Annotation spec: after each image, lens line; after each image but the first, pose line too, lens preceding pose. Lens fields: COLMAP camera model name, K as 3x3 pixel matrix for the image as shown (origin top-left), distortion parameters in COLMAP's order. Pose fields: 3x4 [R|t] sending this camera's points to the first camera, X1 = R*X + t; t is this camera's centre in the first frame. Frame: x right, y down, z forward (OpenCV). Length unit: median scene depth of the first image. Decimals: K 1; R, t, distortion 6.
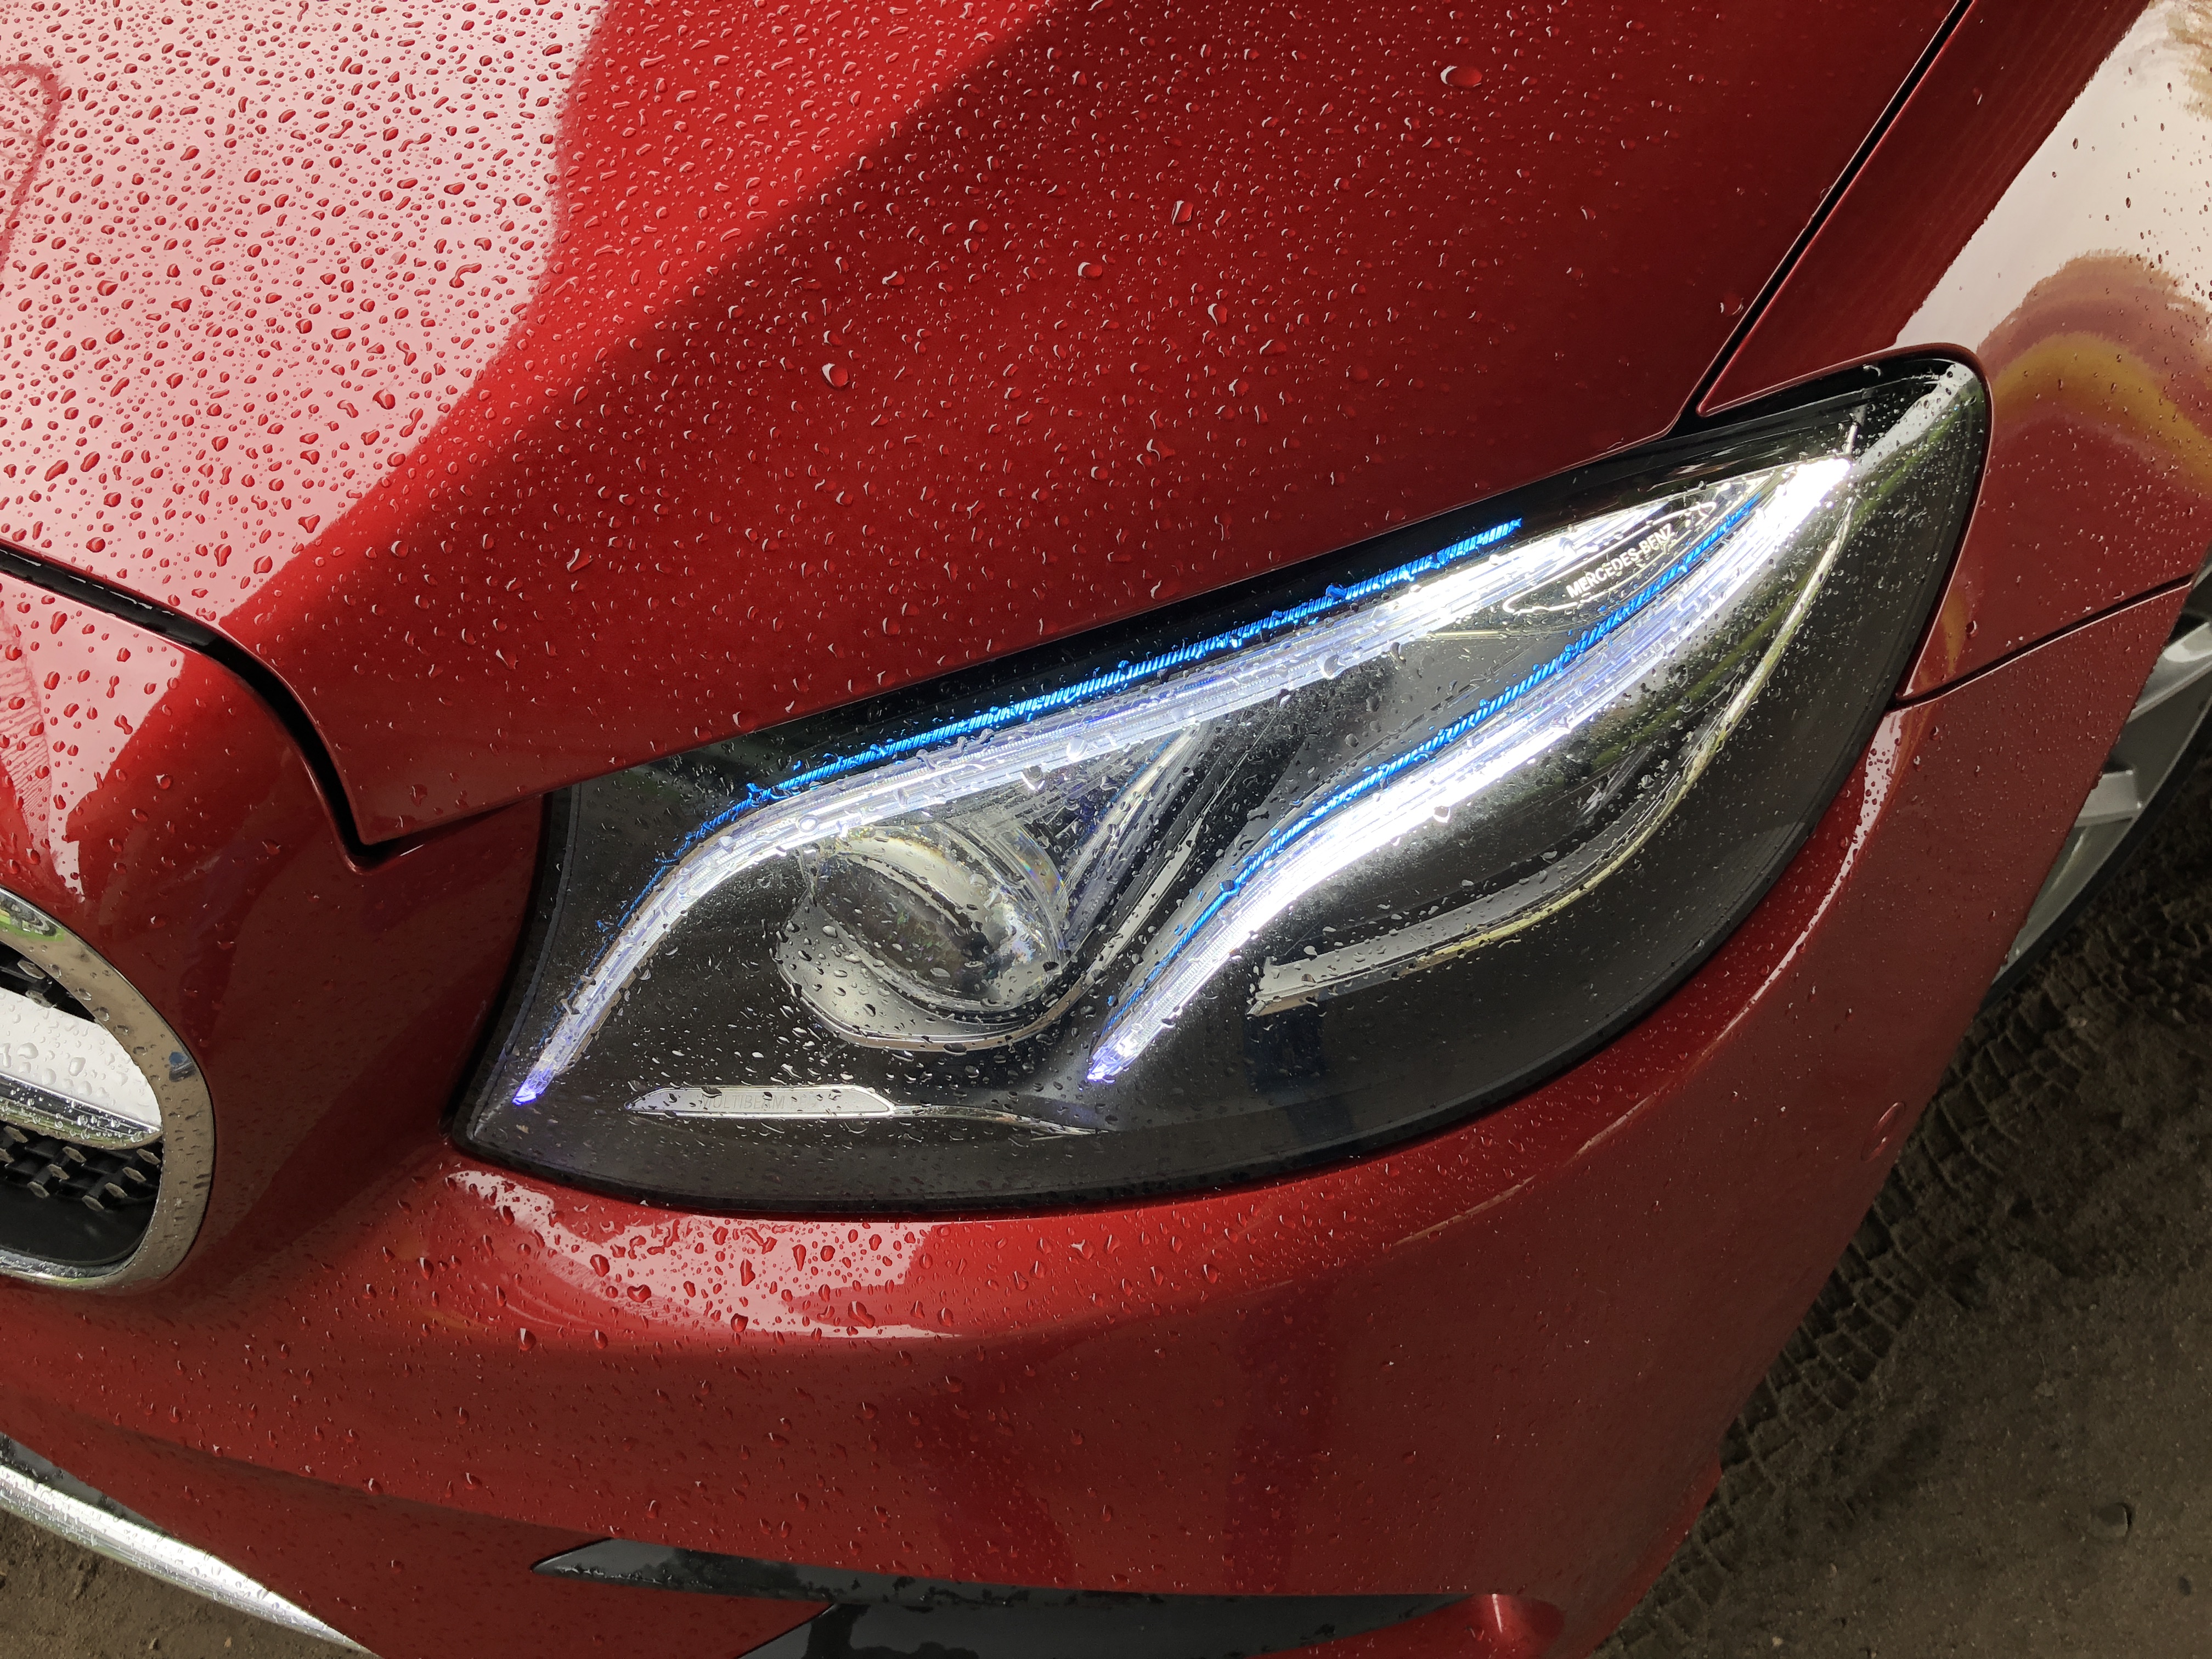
lens RADIAL K [[1840.8, 0, 1096.6], [0, 1840.8, 826.5], [0, 0, 1]] dist [0.000812, -0.003305]
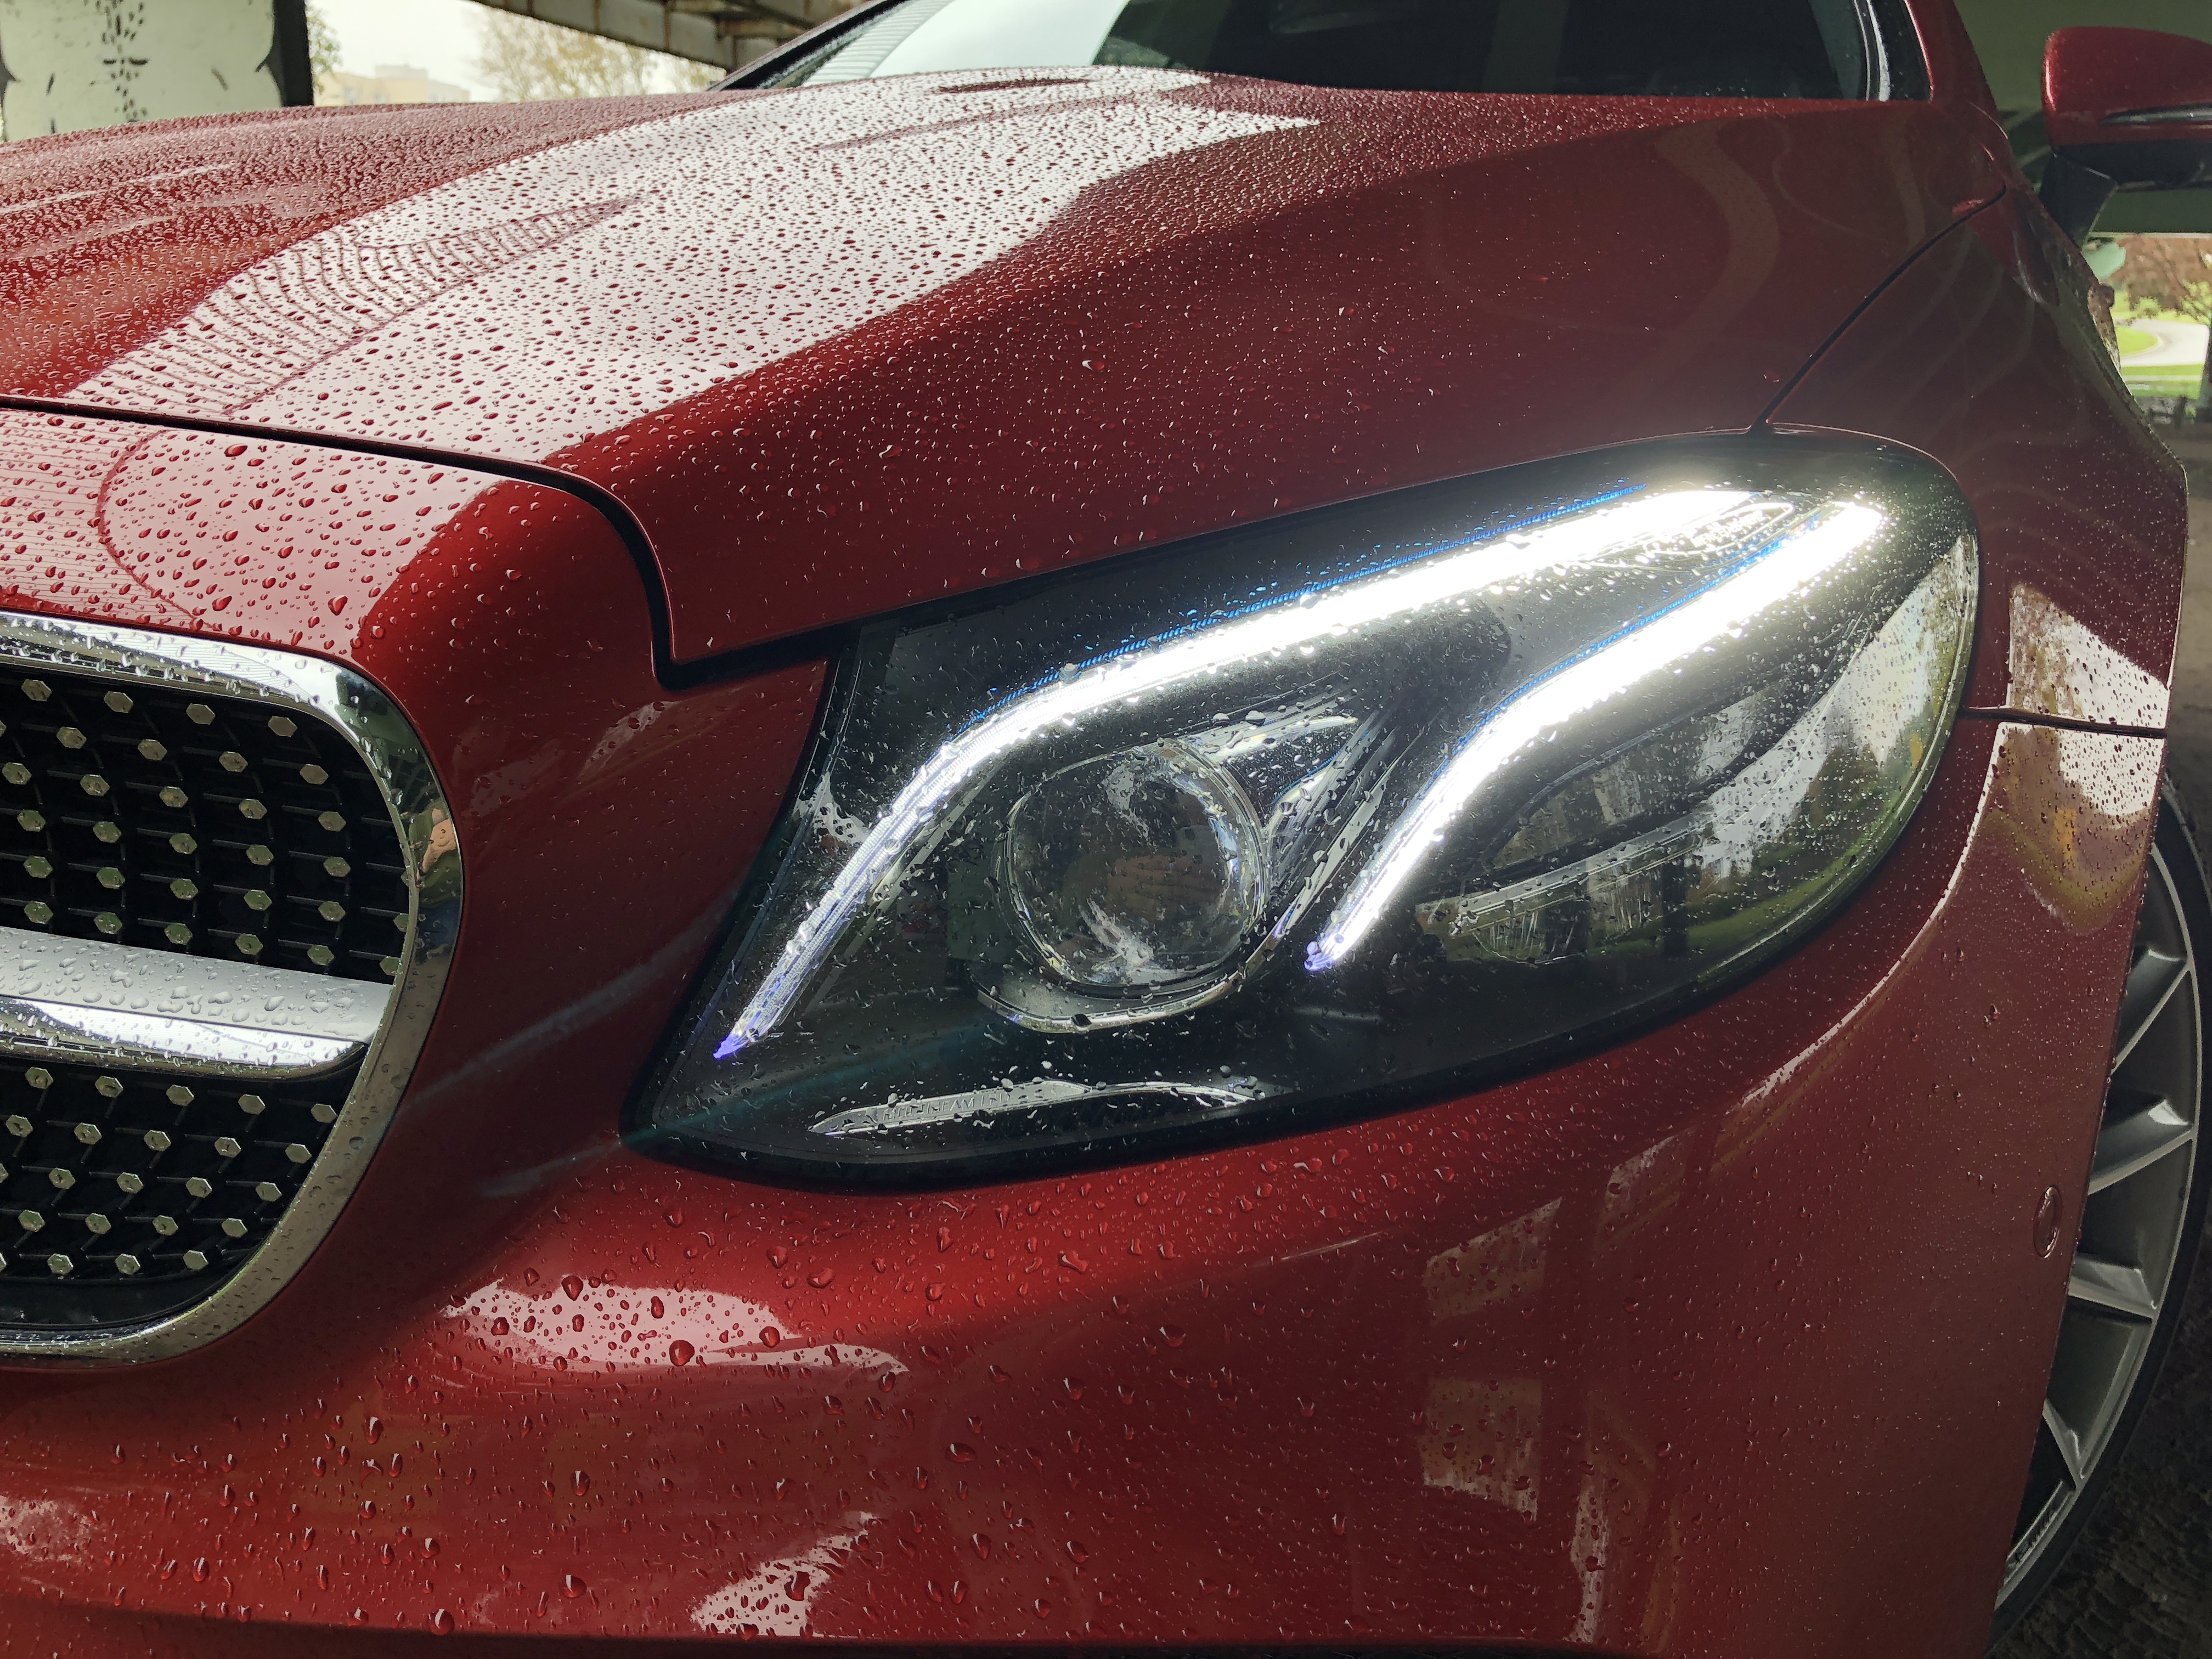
lens RADIAL K [[1848.7, 0, 1109.1], [0, 1848.7, 823.1], [0, 0, 1]] dist [-0.001892, -0.019703]
pose [[0.996564, 0.019317, 0.080537, -0.198513], [0.027018, 0.843394, -0.536615, 0.609177], [-0.078290, 0.536948, 0.839975, 0.092230]]
